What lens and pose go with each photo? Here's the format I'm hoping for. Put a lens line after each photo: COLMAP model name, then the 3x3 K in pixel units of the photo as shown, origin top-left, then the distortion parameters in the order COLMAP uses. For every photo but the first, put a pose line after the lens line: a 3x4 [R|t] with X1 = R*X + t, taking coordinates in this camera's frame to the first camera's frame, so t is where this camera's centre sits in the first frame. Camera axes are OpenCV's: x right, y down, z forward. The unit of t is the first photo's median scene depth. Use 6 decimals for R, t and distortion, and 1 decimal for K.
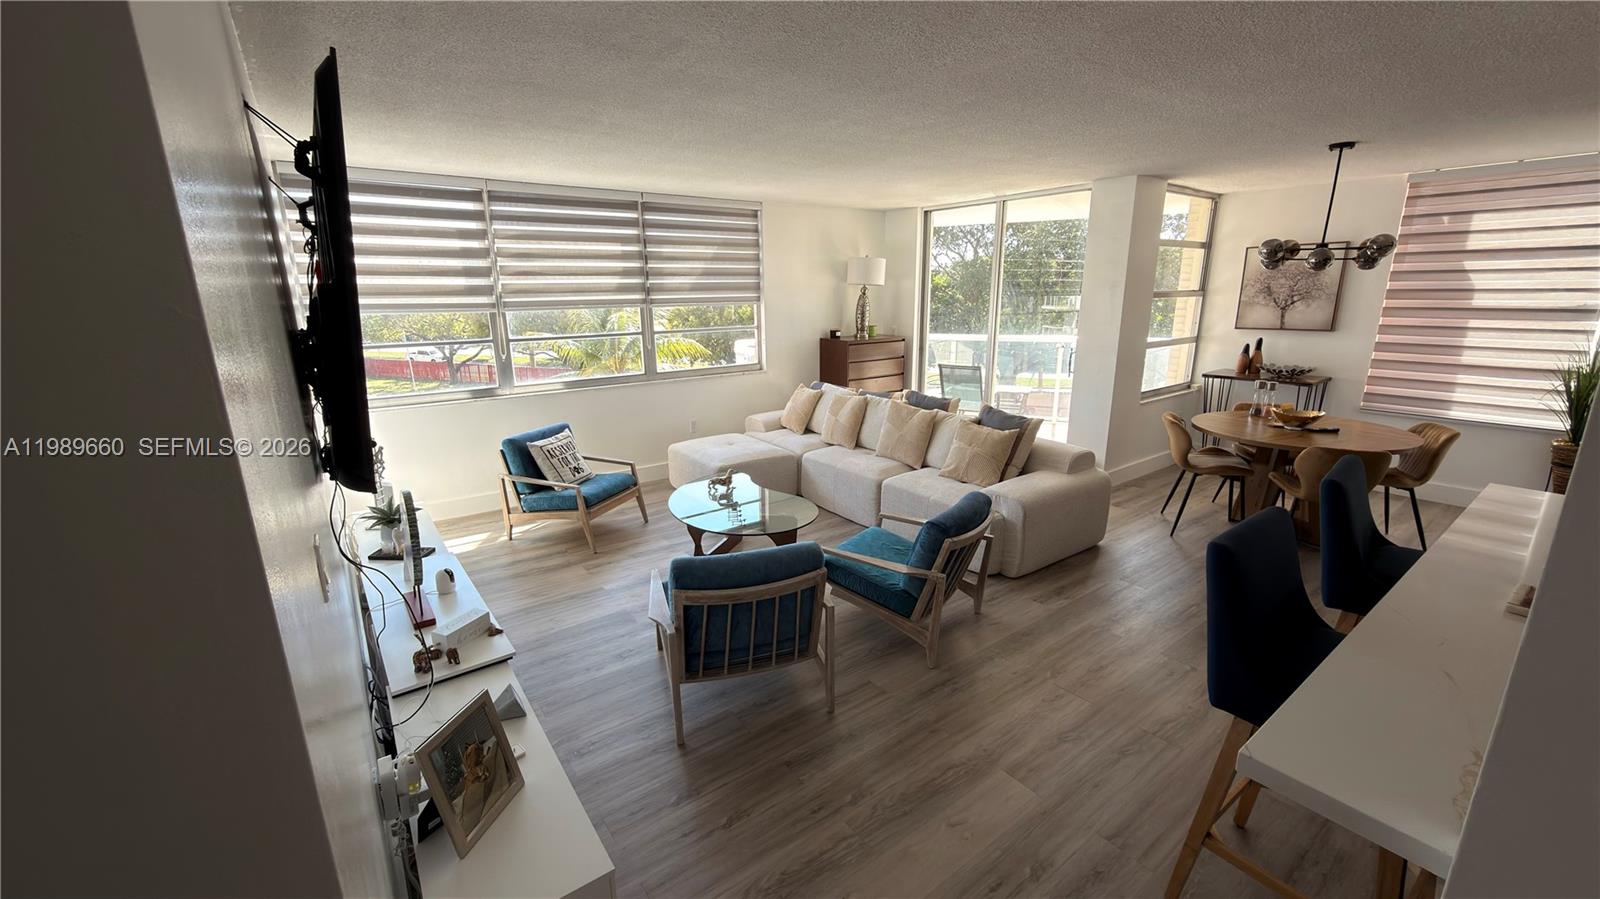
lens RADIAL K [[638.6, 0, 791.6], [0, 638.6, 452.0], [0, 0, 1]] dist [-0.001762, 0.000680]
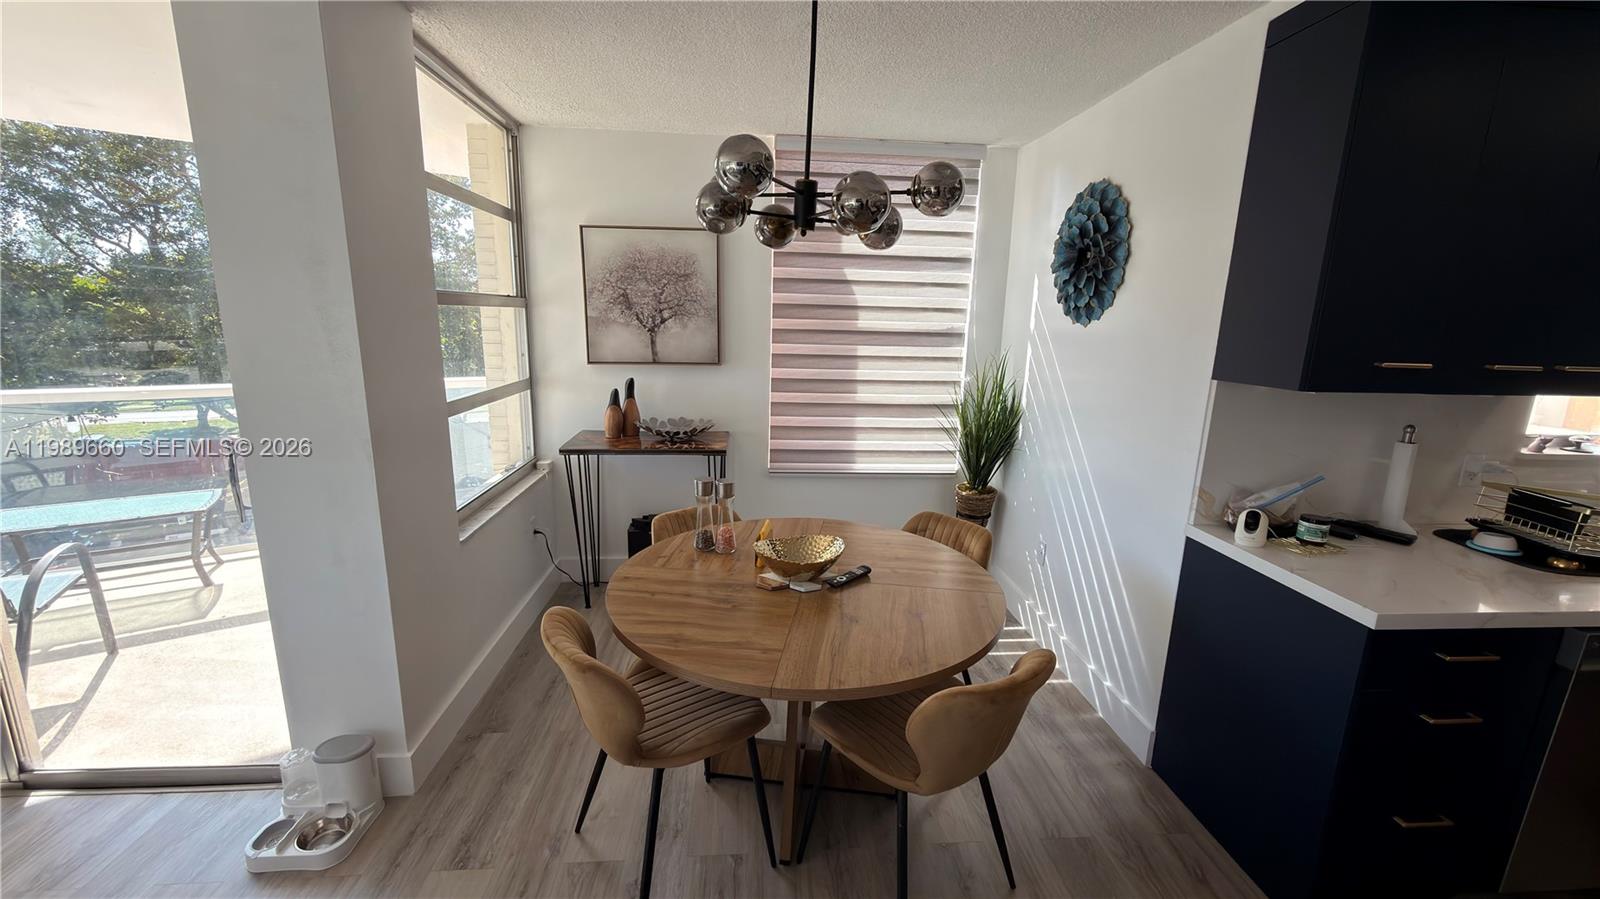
lens RADIAL K [[638.6, 0, 801.3], [0, 638.6, 453.3], [0, 0, 1]] dist [-0.001762, 0.000680]
pose [[0.524535, -0.154893, 0.837181, 0.365136], [0.180114, 0.981244, 0.068697, -0.146314], [-0.832119, 0.114754, 0.542595, 0.656897]]
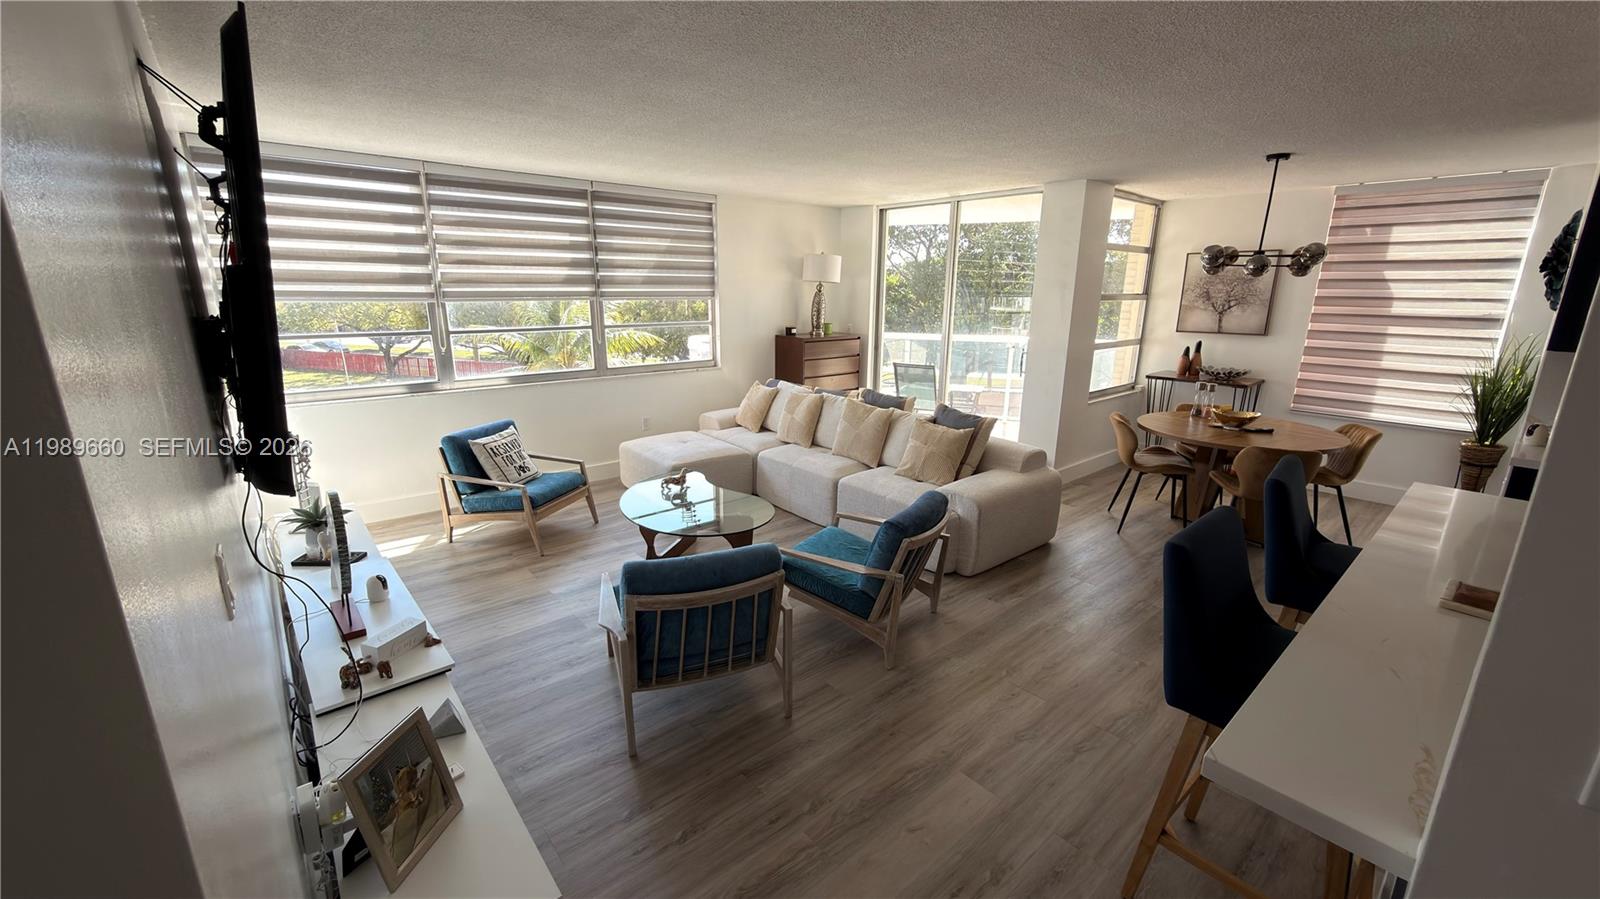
lens RADIAL K [[638.6, 0, 791.8], [0, 638.6, 453.6], [0, 0, 1]] dist [-0.001762, 0.000680]
pose [[0.997328, 0.001240, 0.073044, -0.002874], [-0.001706, 0.999979, 0.006318, -0.001476], [-0.073034, -0.006426, 0.997309, 0.014752]]
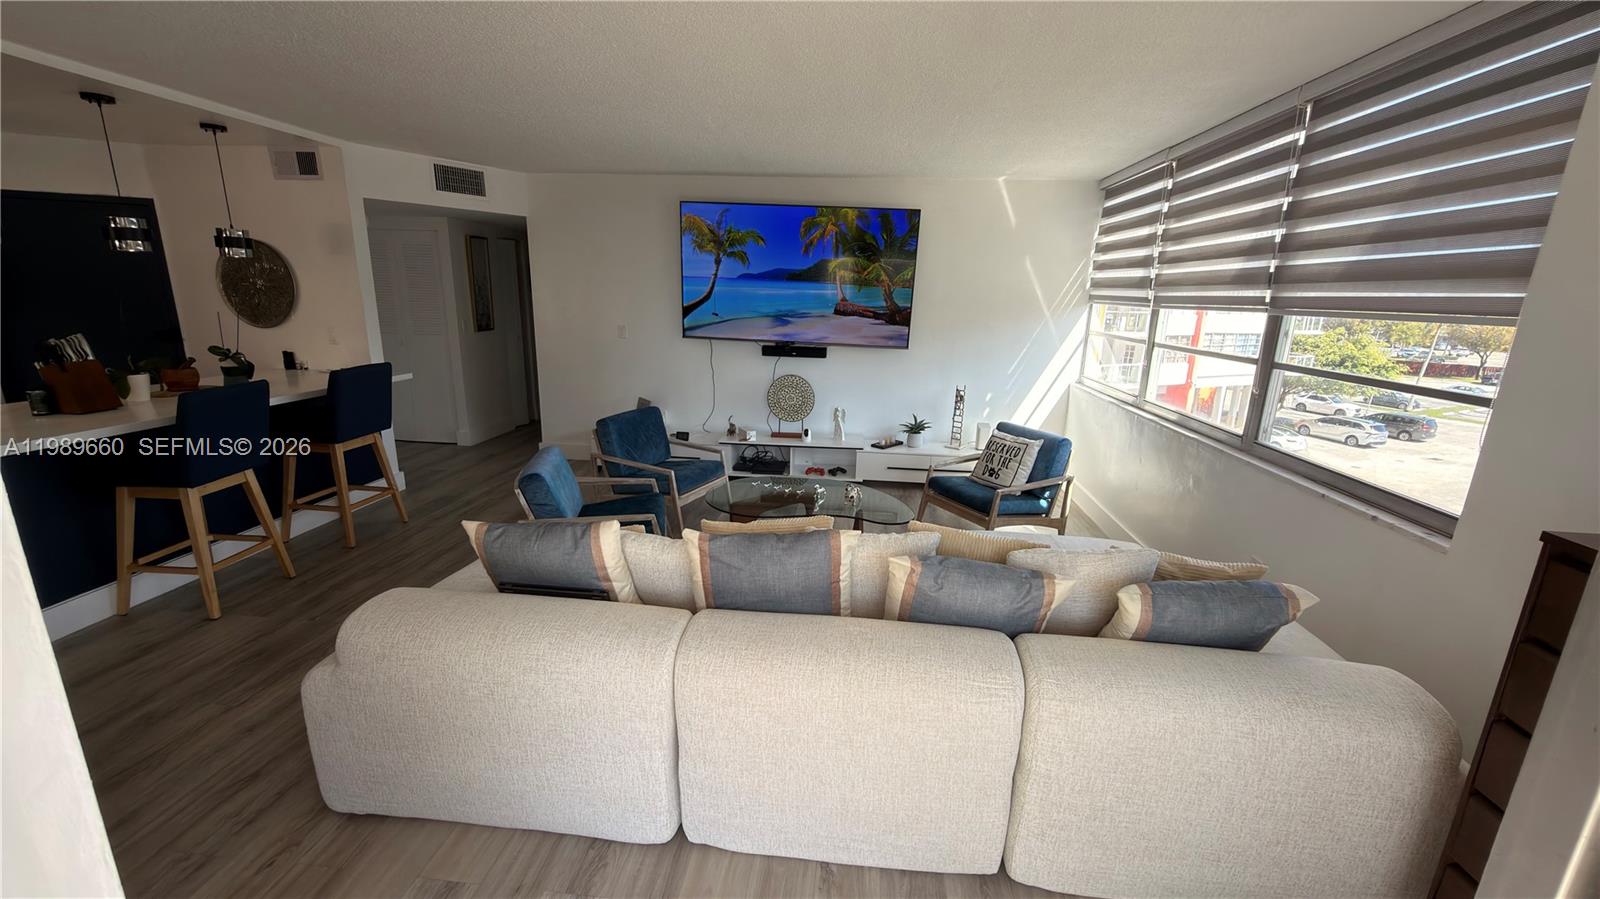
lens RADIAL K [[638.6, 0, 787.5], [0, 638.6, 452.6], [0, 0, 1]] dist [-0.001762, 0.000680]
pose [[-0.671834, 0.173650, -0.720059, 0.505208], [-0.204983, 0.890576, 0.406026, -0.301801], [0.711774, 0.420381, -0.562723, 1.246870]]
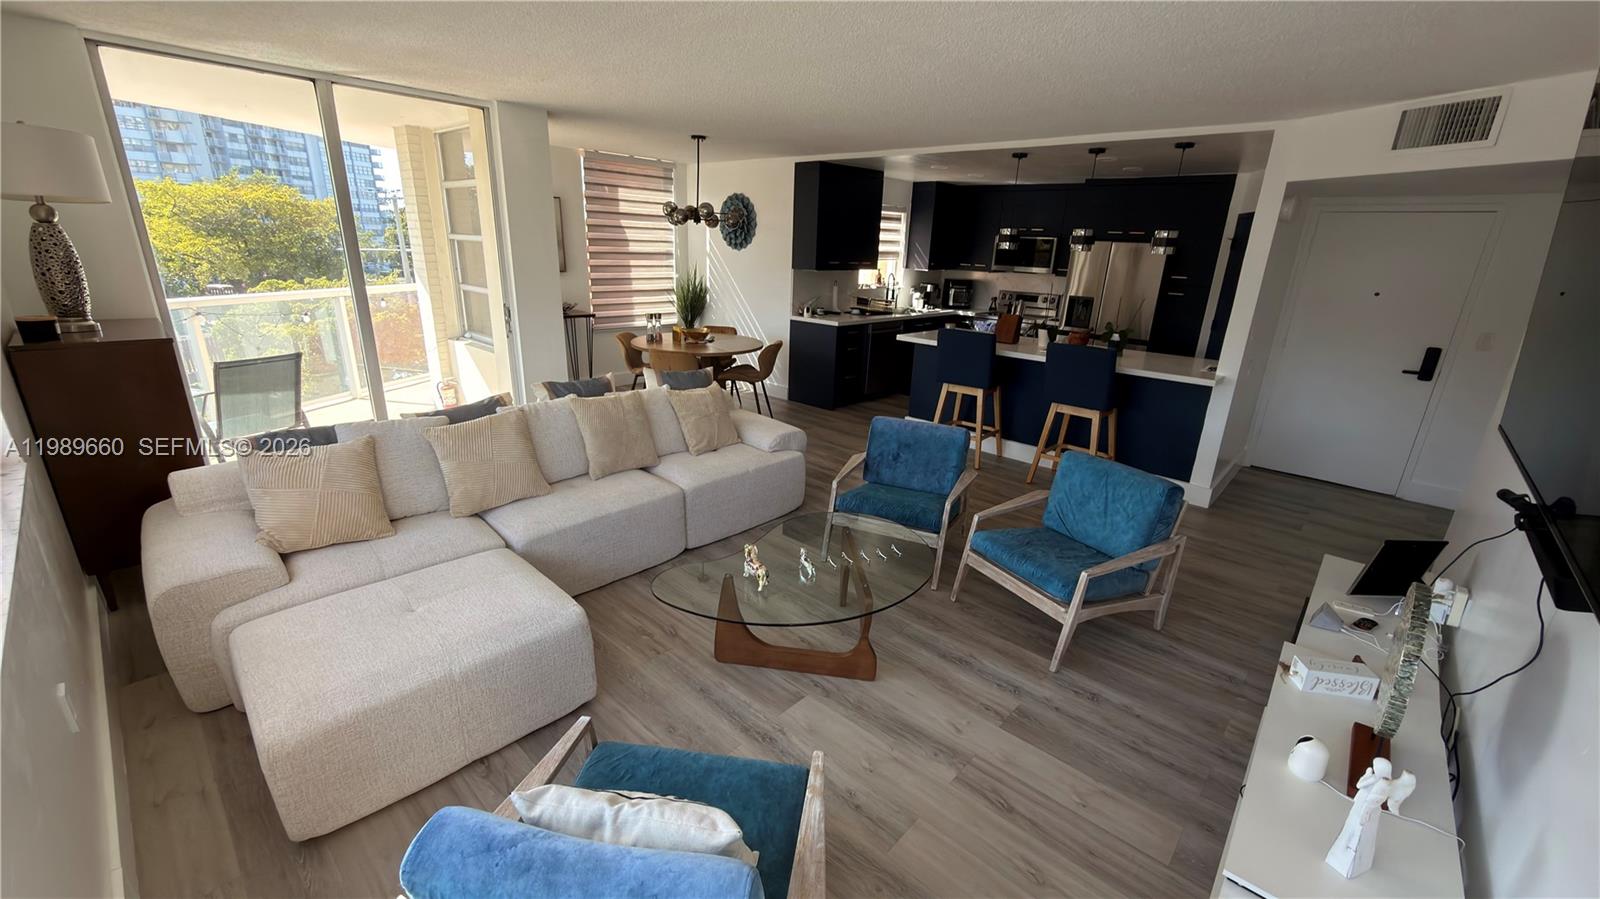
lens RADIAL K [[638.6, 0, 802.0], [0, 638.6, 451.9], [0, 0, 1]] dist [-0.001762, 0.000680]
pose [[-0.194946, -0.298751, 0.934208, -0.572858], [0.210298, 0.917599, 0.337324, -0.215729], [-0.958004, 0.262222, -0.116055, 0.904979]]
